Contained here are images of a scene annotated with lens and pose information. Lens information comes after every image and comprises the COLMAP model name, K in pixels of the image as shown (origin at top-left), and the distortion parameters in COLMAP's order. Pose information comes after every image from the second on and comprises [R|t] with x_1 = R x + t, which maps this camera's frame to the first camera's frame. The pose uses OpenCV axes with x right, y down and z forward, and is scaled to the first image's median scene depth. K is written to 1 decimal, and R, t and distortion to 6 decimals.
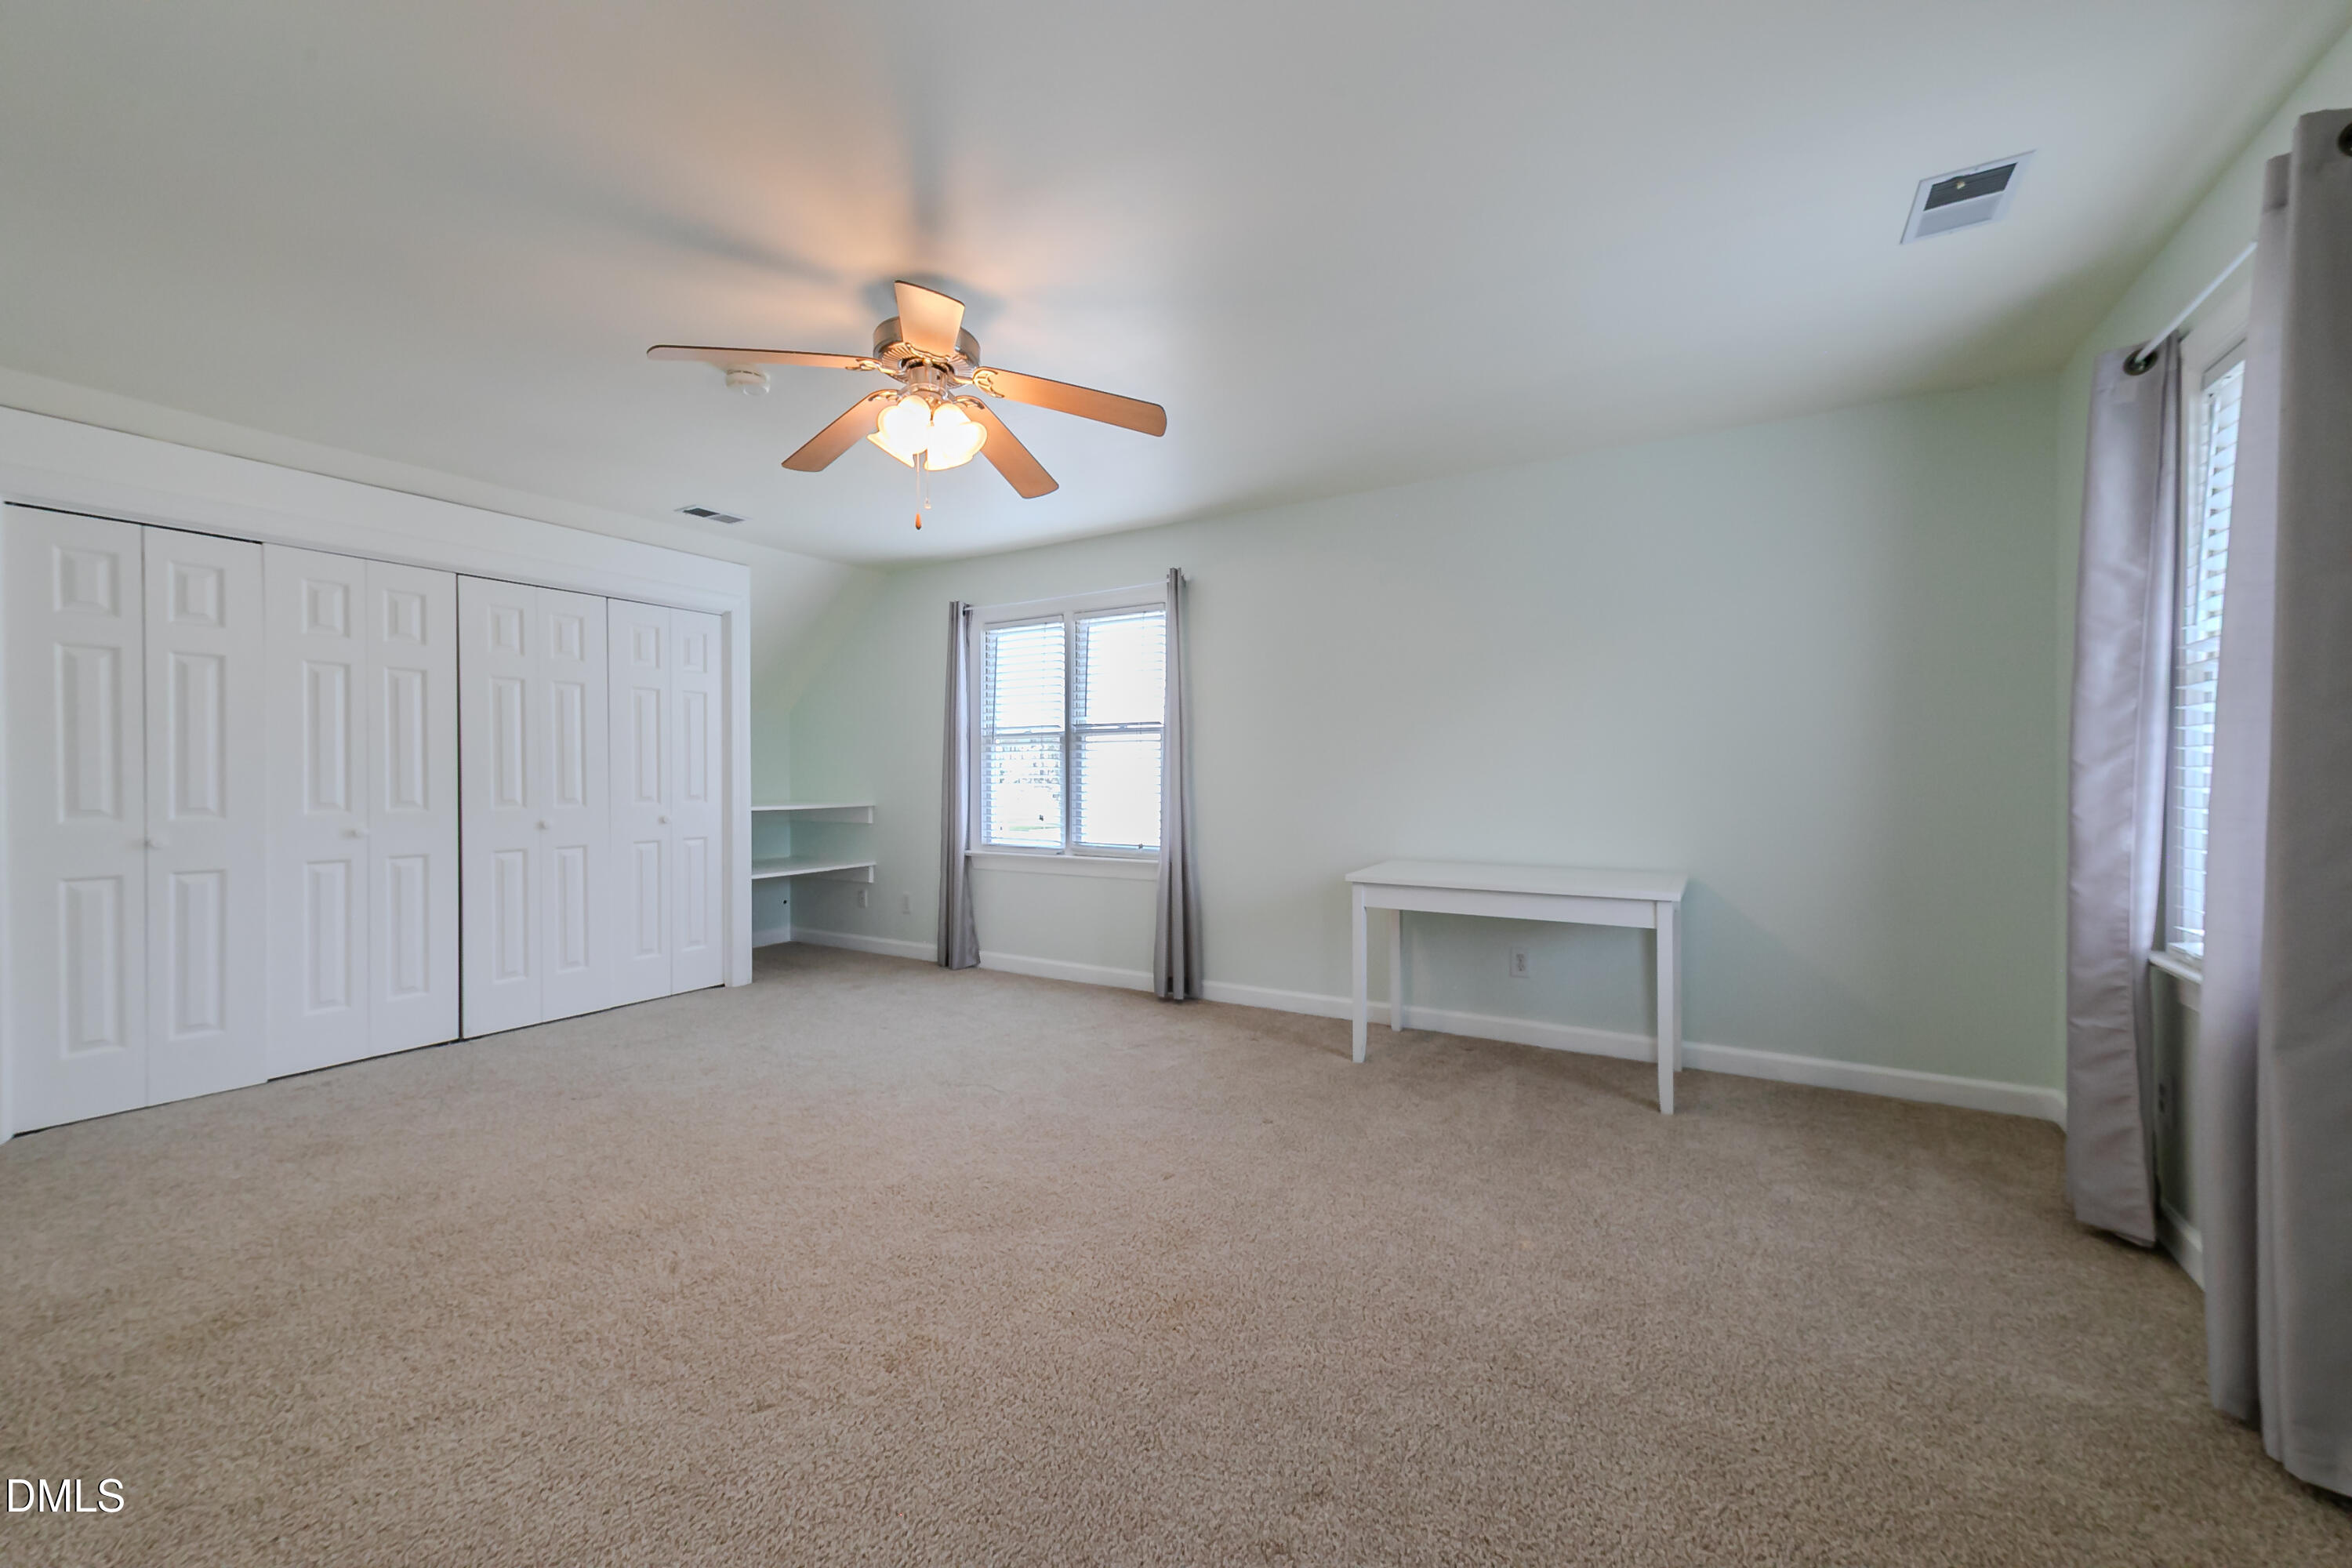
lens RADIAL K [[917.1, 0, 1179.3], [0, 917.1, 780.3], [0, 0, 1]] dist [0.004069, 0.000131]
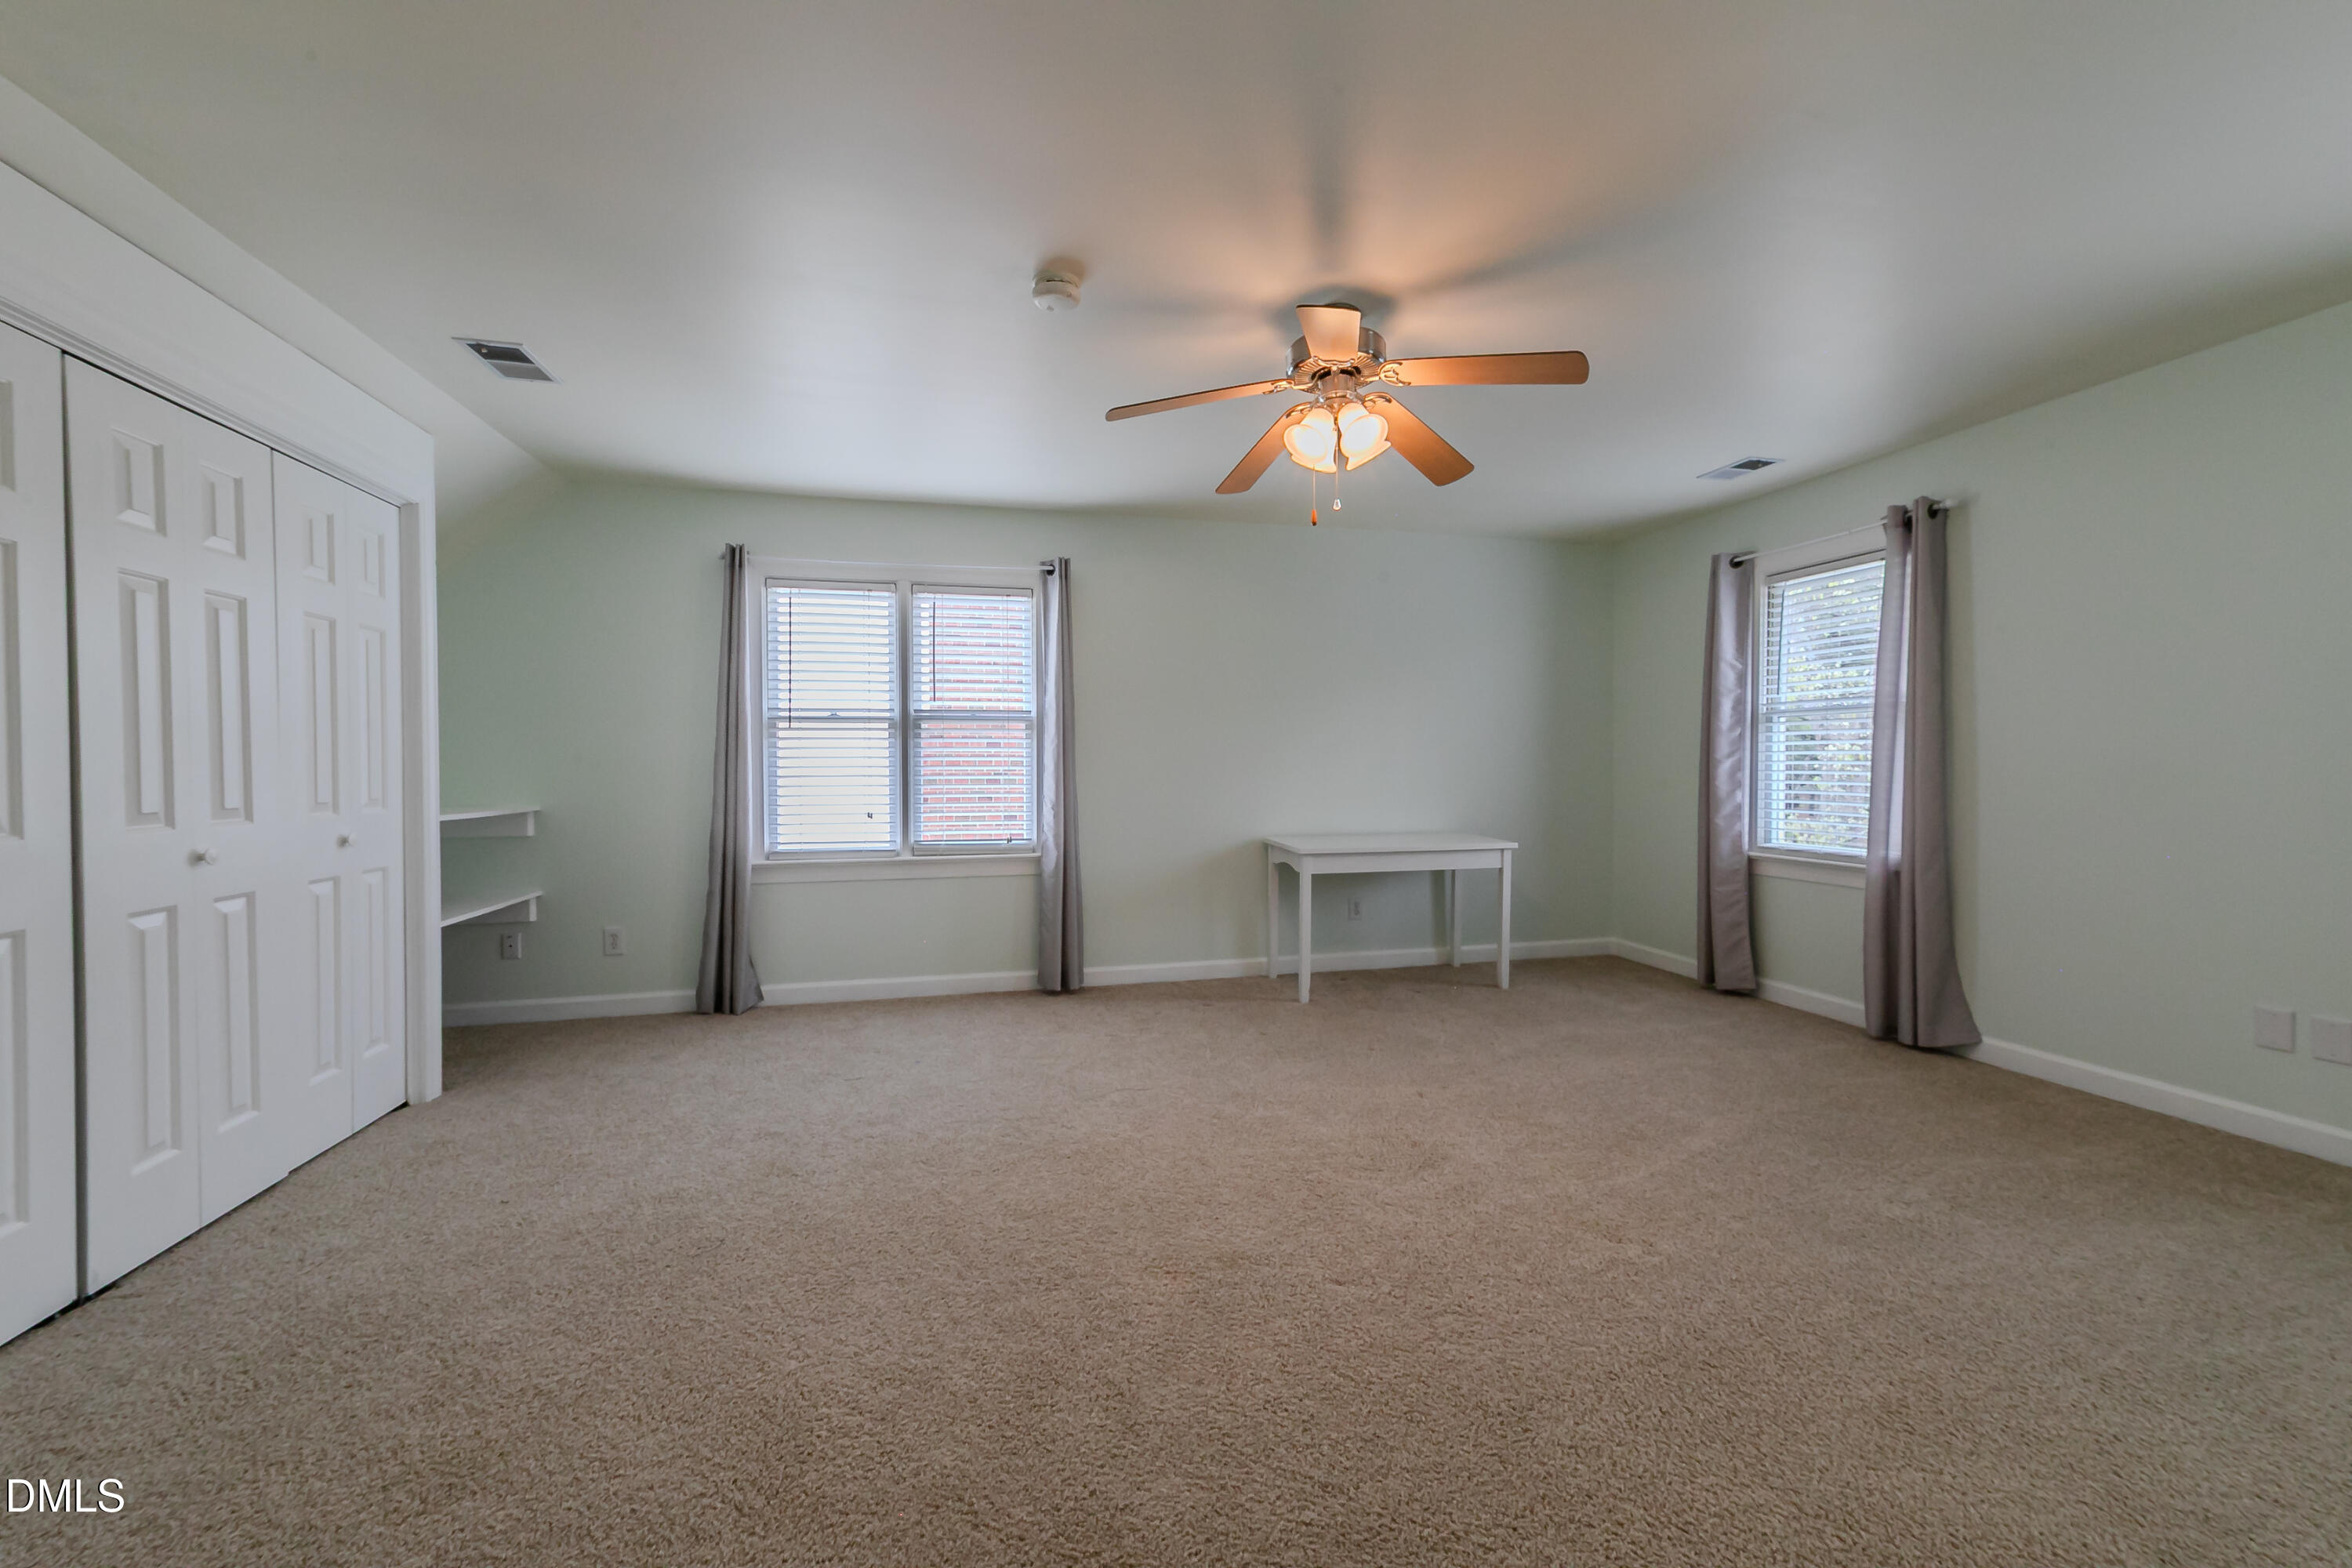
lens RADIAL K [[900.7, 0, 1181.0], [0, 900.7, 782.3], [0, 0, 1]] dist [-0.002721, -0.000426]
pose [[0.713933, -0.010232, 0.700139, -0.544555], [0.005718, 0.999945, 0.008783, 0.003372], [-0.700190, -0.002267, 0.713953, 0.193802]]
